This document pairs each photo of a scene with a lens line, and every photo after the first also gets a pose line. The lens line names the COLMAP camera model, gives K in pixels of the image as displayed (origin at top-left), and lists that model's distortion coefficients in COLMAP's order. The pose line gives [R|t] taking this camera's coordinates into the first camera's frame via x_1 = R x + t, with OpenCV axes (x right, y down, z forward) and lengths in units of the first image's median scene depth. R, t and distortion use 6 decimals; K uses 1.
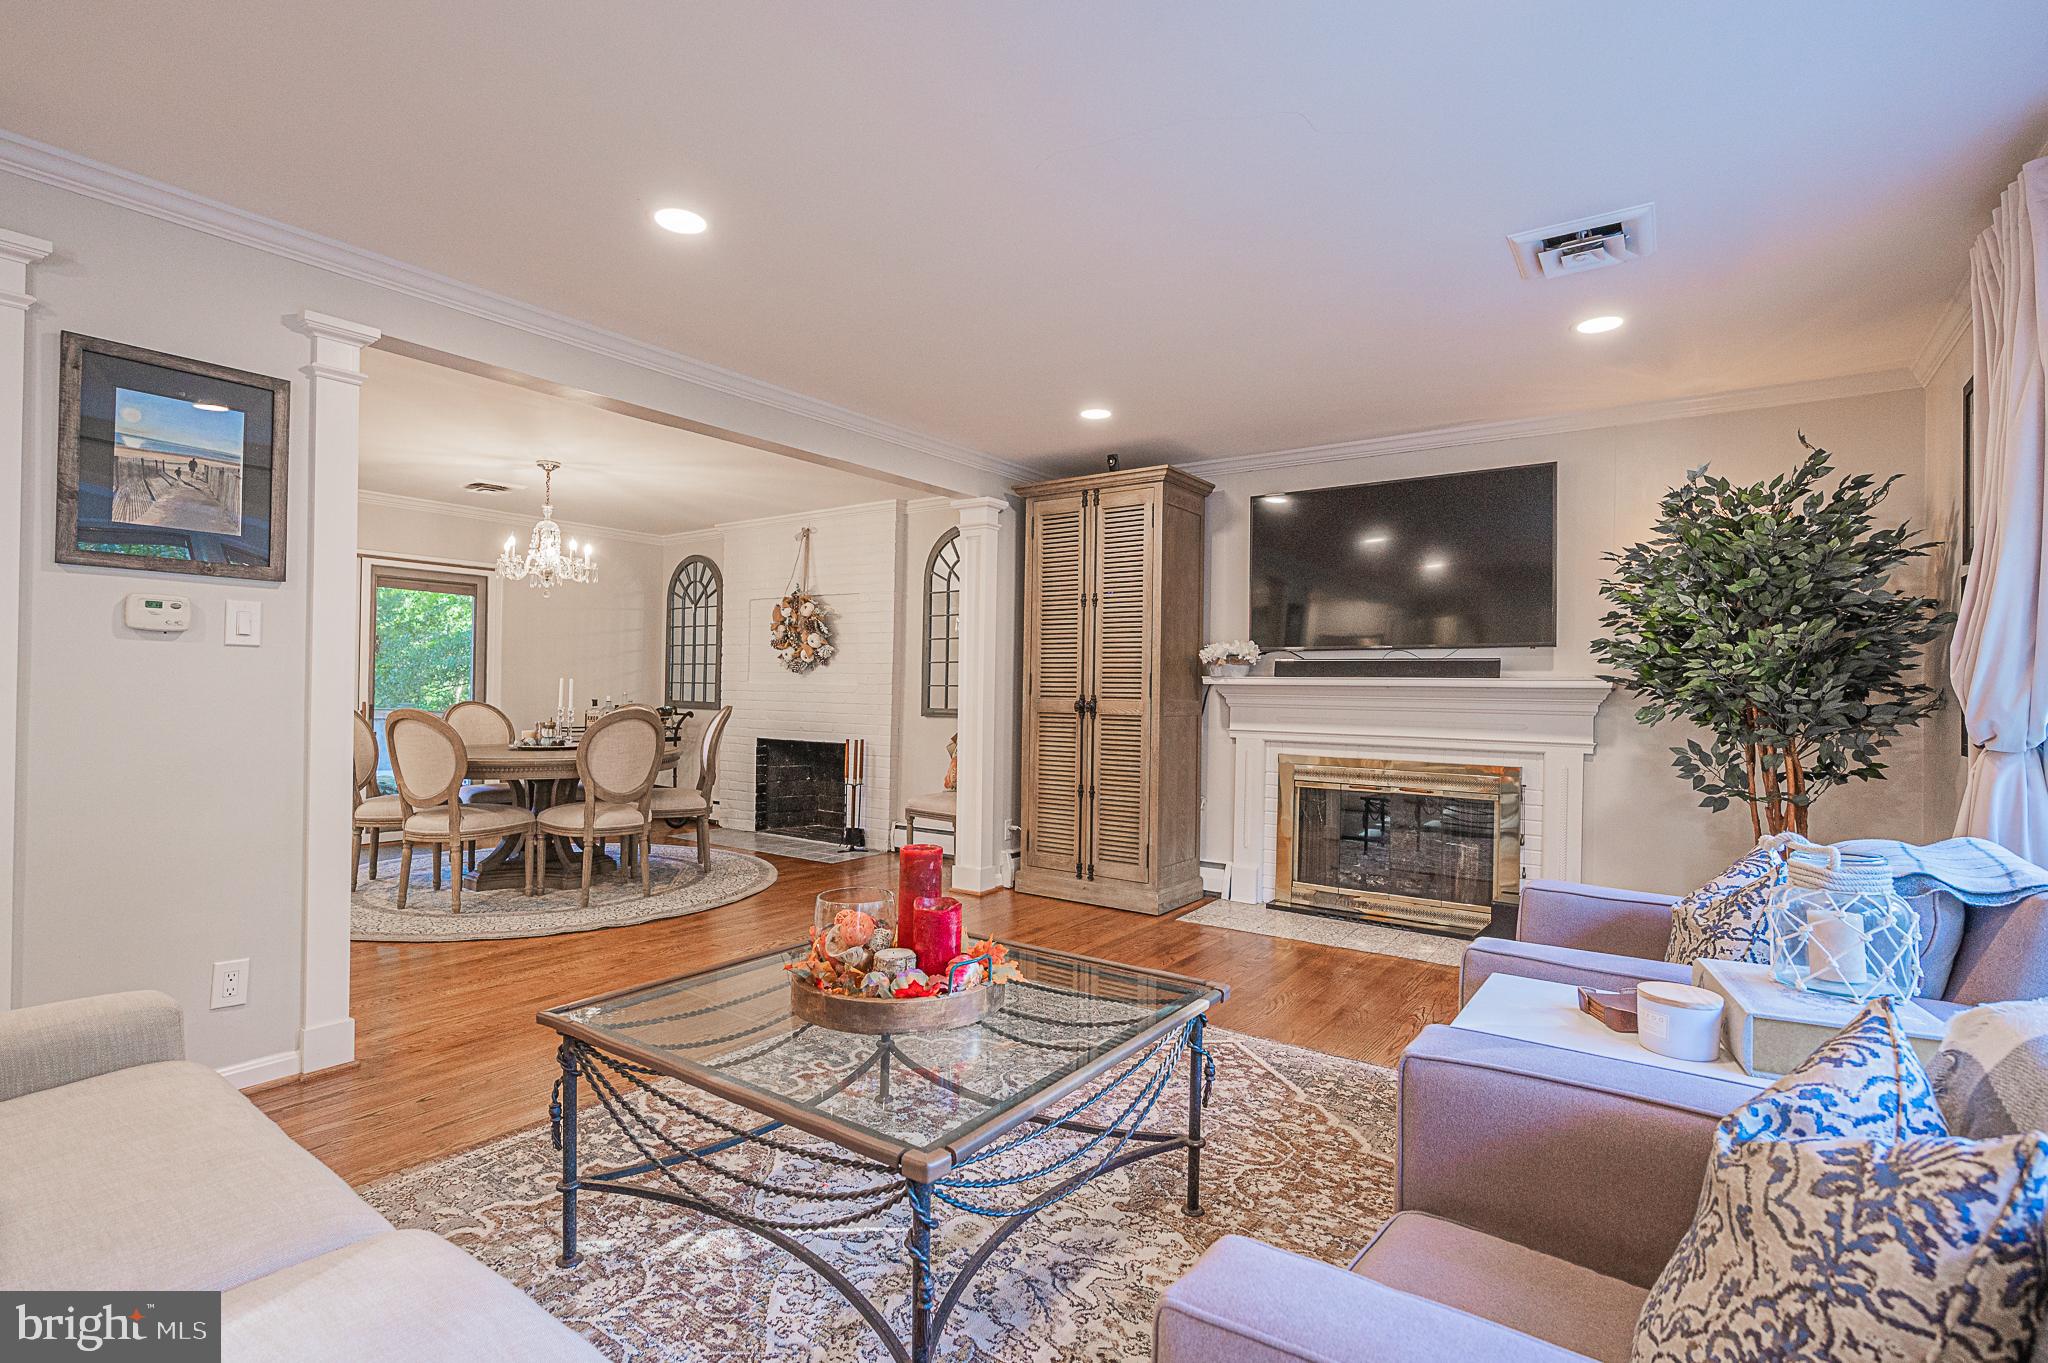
lens RADIAL K [[969.4, 0, 1007.2], [0, 969.4, 683.9], [0, 0, 1]] dist [-0.000746, 0.000014]
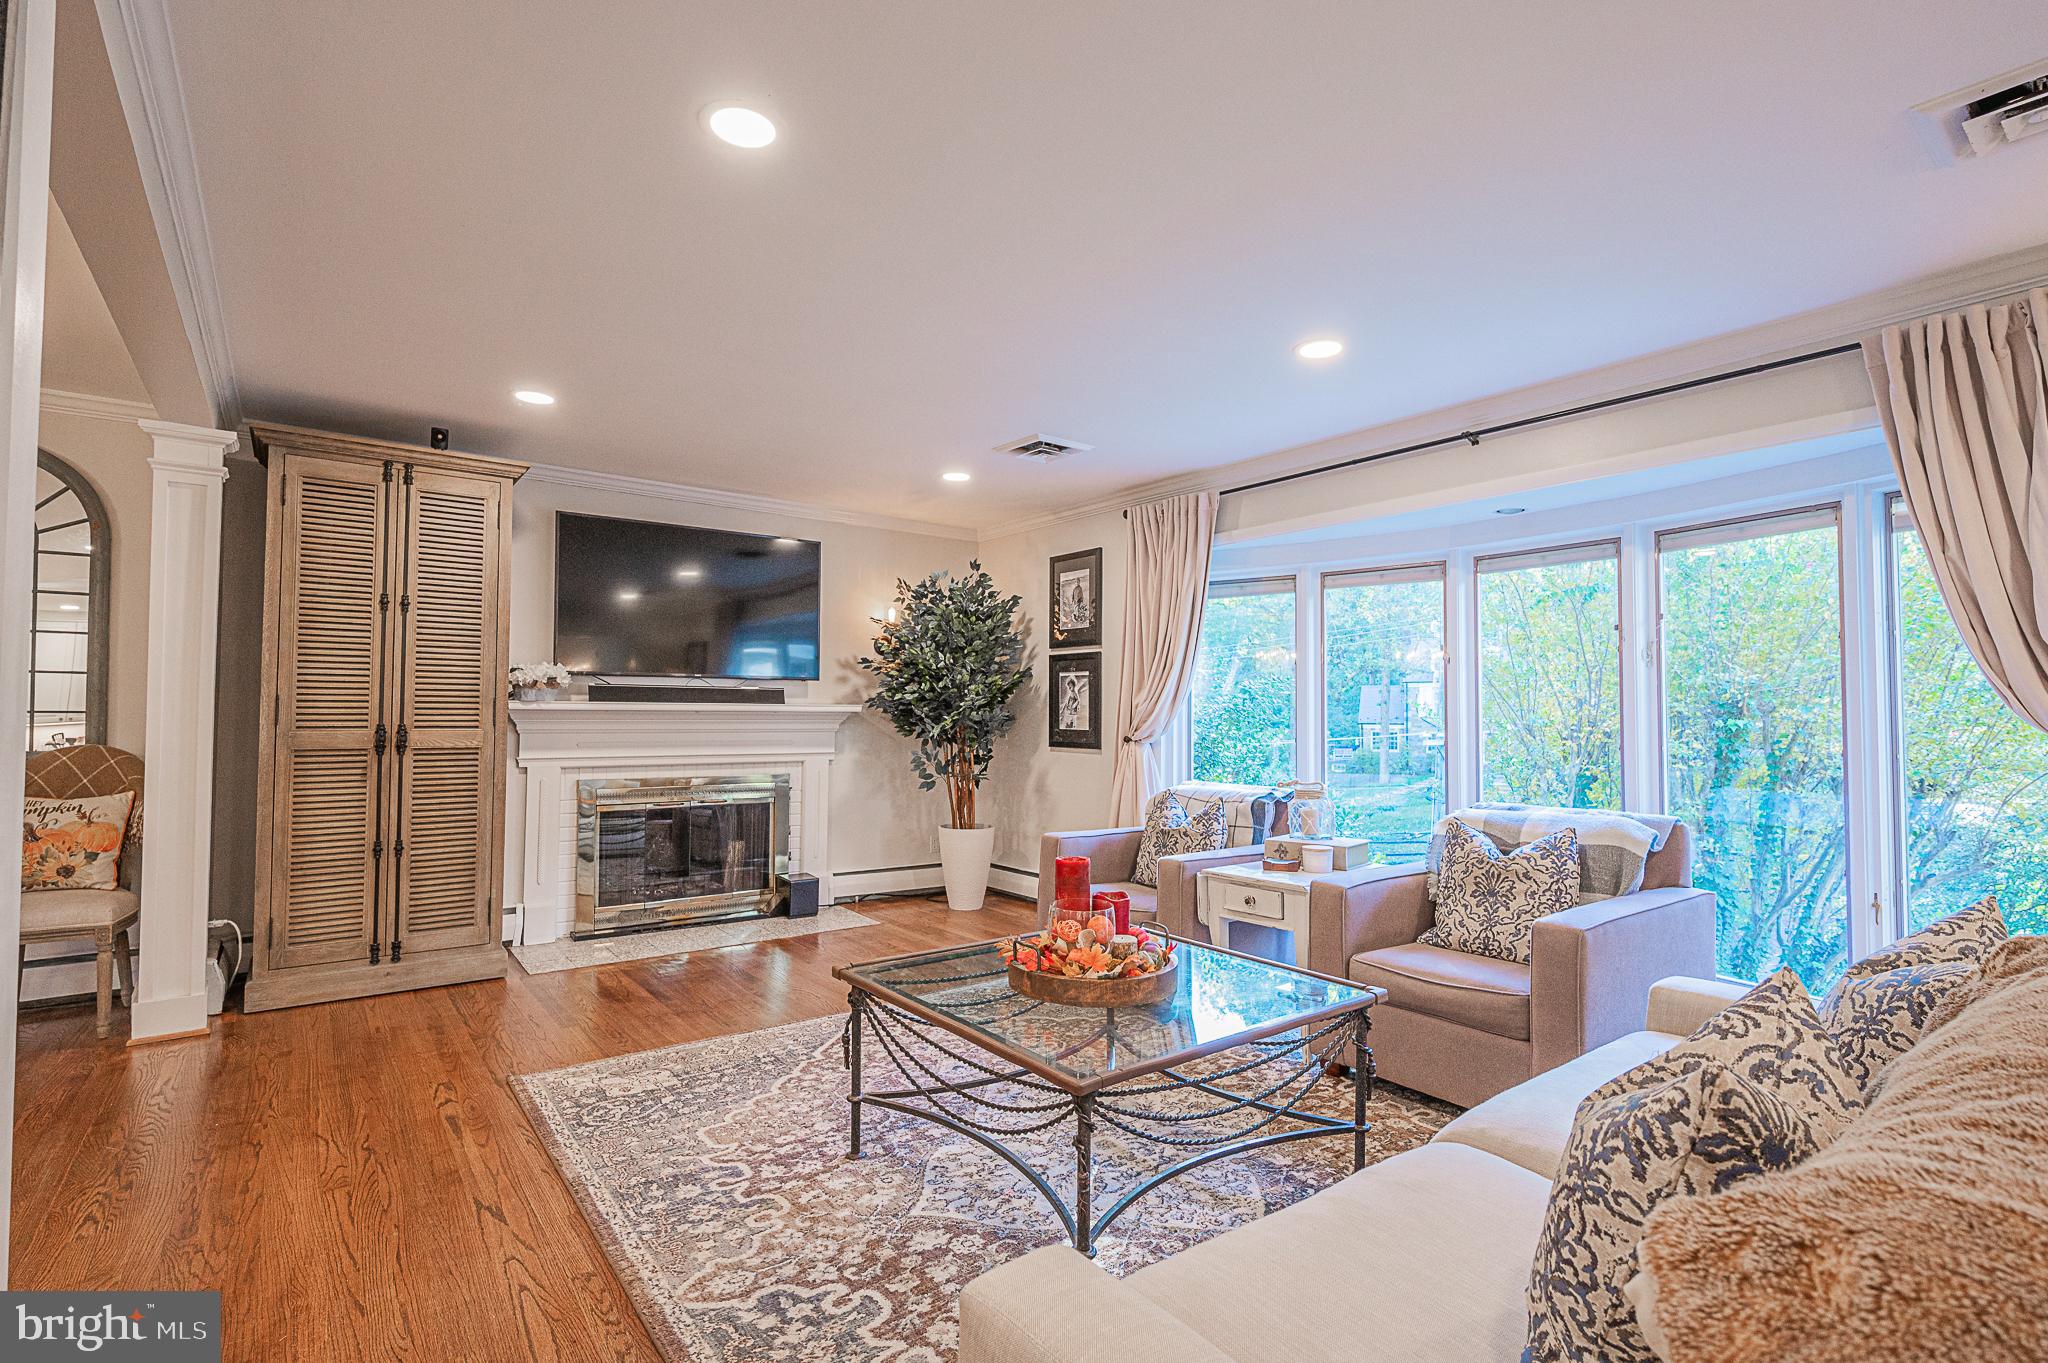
lens RADIAL K [[953.9, 0, 1029.3], [0, 953.9, 688.0], [0, 0, 1]] dist [0.001579, 0.000083]
pose [[0.288868, 0.013468, 0.957274, -0.502945], [-0.007353, 0.999903, -0.011849, -0.012406], [-0.957341, -0.003616, 0.288939, 0.287337]]
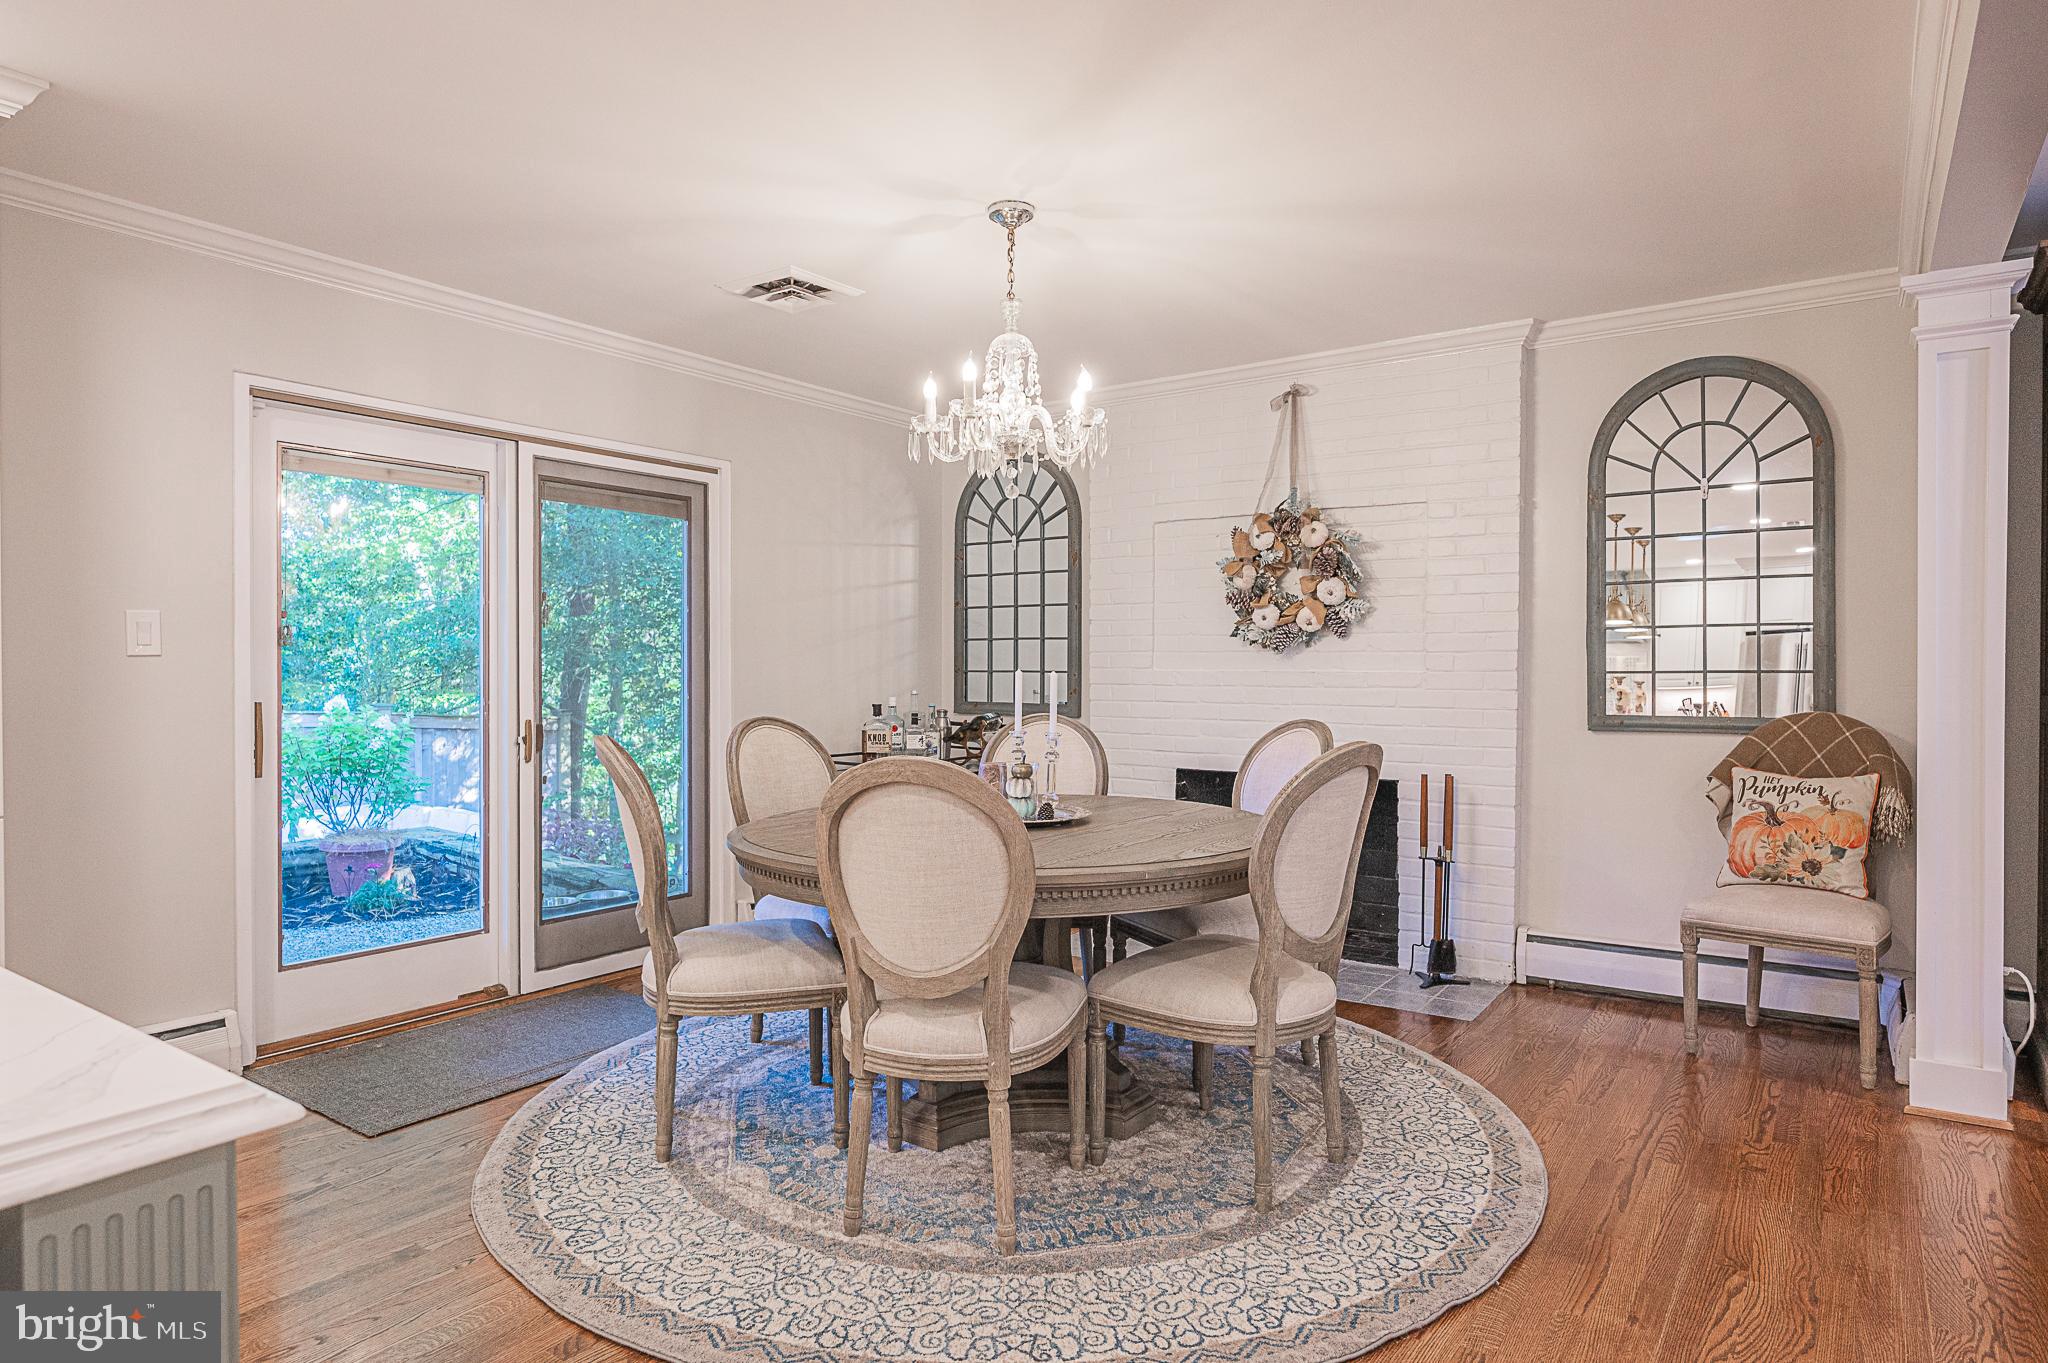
lens RADIAL K [[1185.0, 0, 1024.0], [0, 1185.0, 681.5], [0, 0, 1]] dist [-0.002252, 0.000337]
pose [[0.999797, -0.016111, 0.012099, -0.512744], [0.015884, 0.999699, 0.018683, -0.012739], [-0.012396, -0.018487, 0.999752, 0.458164]]
